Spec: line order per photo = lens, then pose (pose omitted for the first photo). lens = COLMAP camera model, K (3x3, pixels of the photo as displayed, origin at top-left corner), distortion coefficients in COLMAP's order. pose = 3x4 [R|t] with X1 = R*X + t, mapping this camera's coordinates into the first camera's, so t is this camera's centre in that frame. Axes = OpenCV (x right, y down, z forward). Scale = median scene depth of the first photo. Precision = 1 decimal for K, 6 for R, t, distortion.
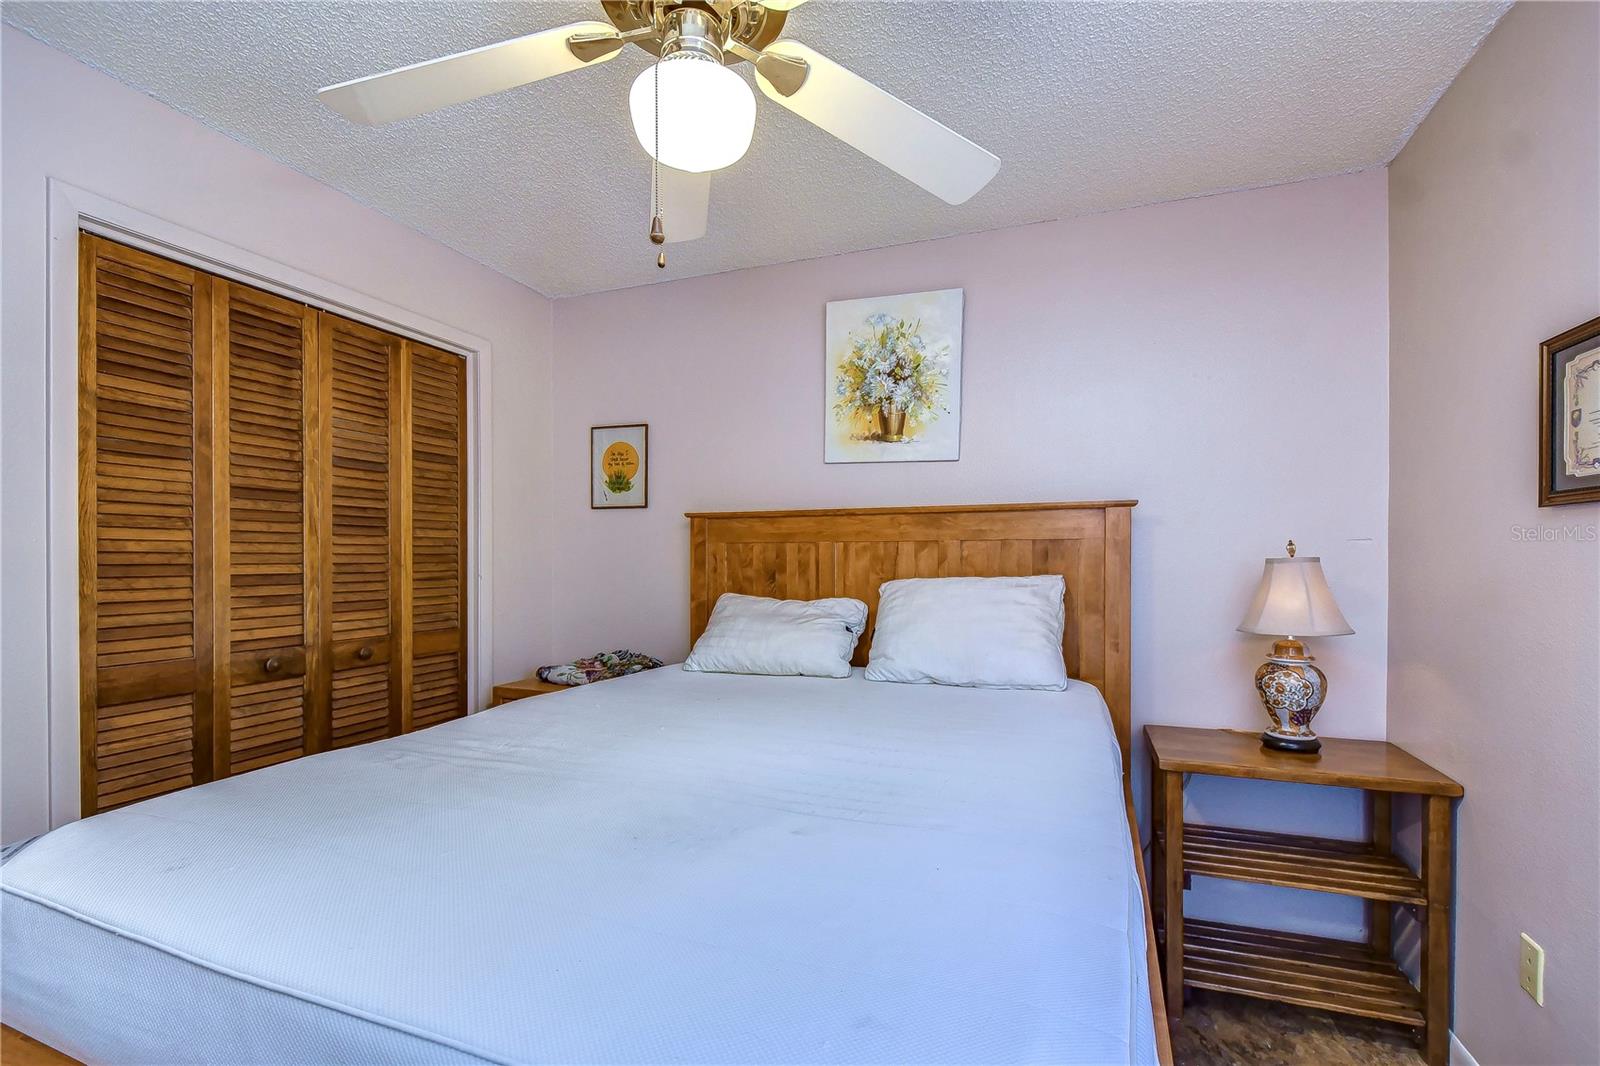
lens RADIAL K [[708.8, 0, 796.4], [0, 708.8, 559.2], [0, 0, 1]] dist [0.002638, -0.005901]
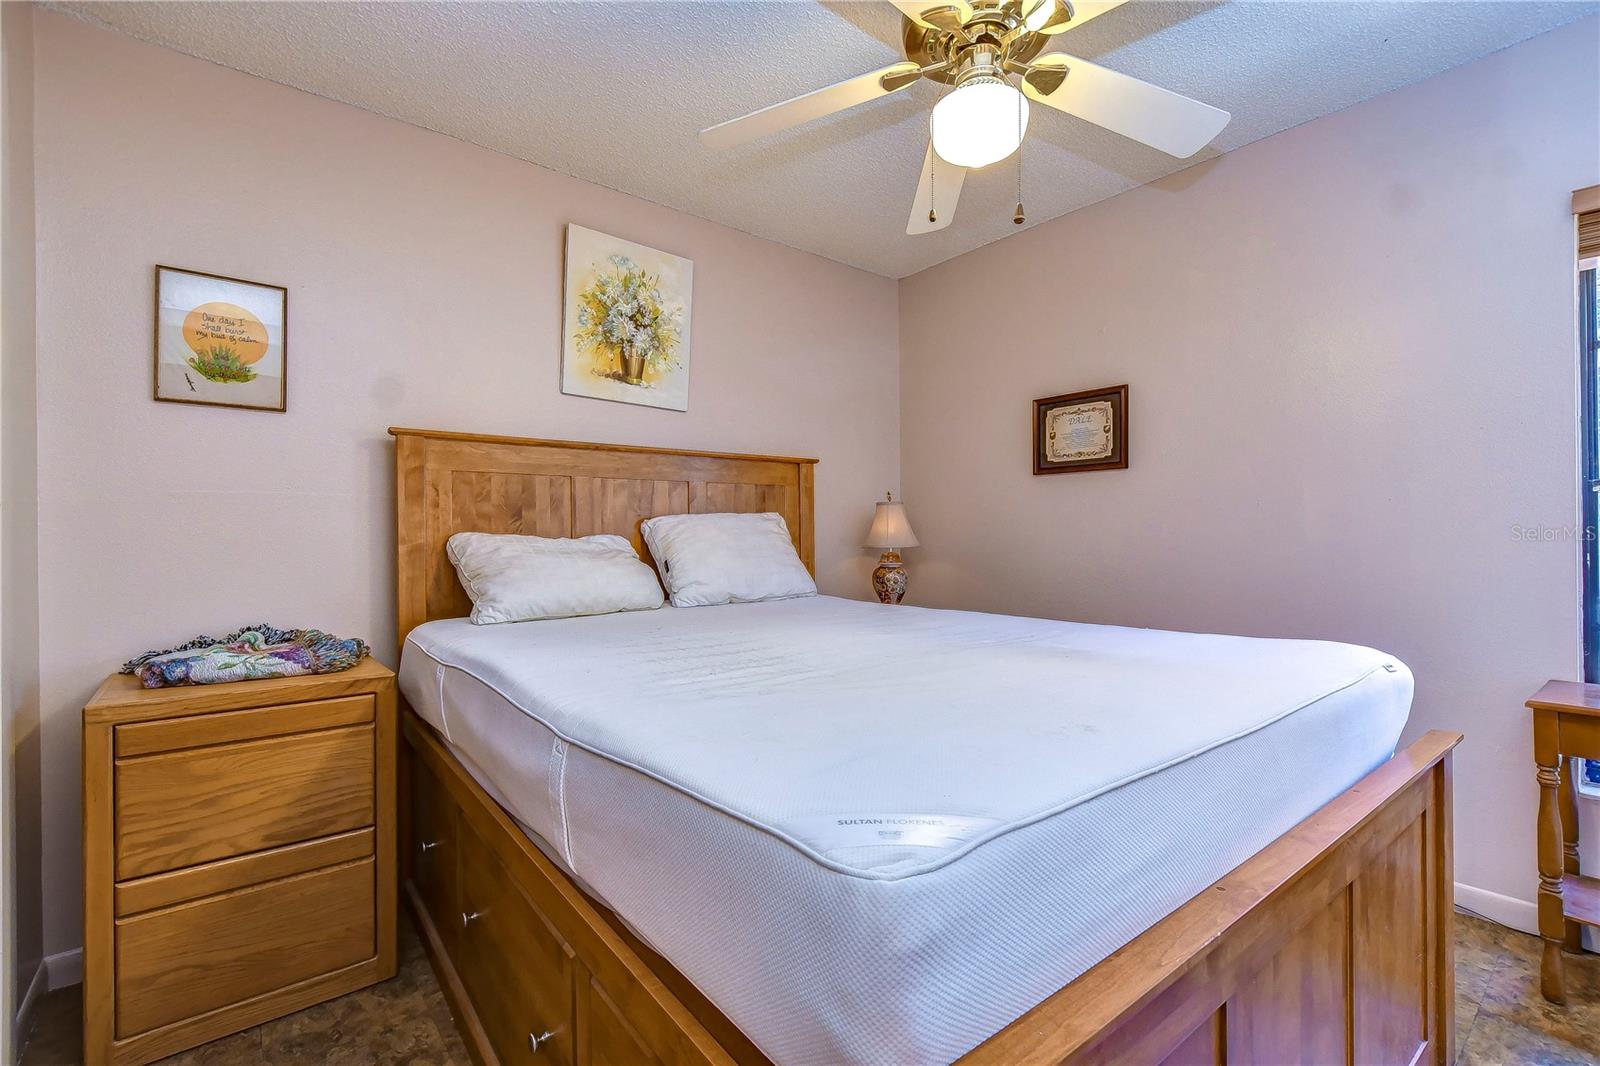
lens RADIAL K [[695.8, 0, 800.0], [0, 695.8, 533.0], [0, 0, 1]] dist [0.000952, -0.000036]
pose [[0.506064, -0.002493, 0.862492, -0.618580], [0.007814, 0.999968, -0.001694, 0.055080], [-0.862460, 0.007597, 0.506068, 0.279644]]
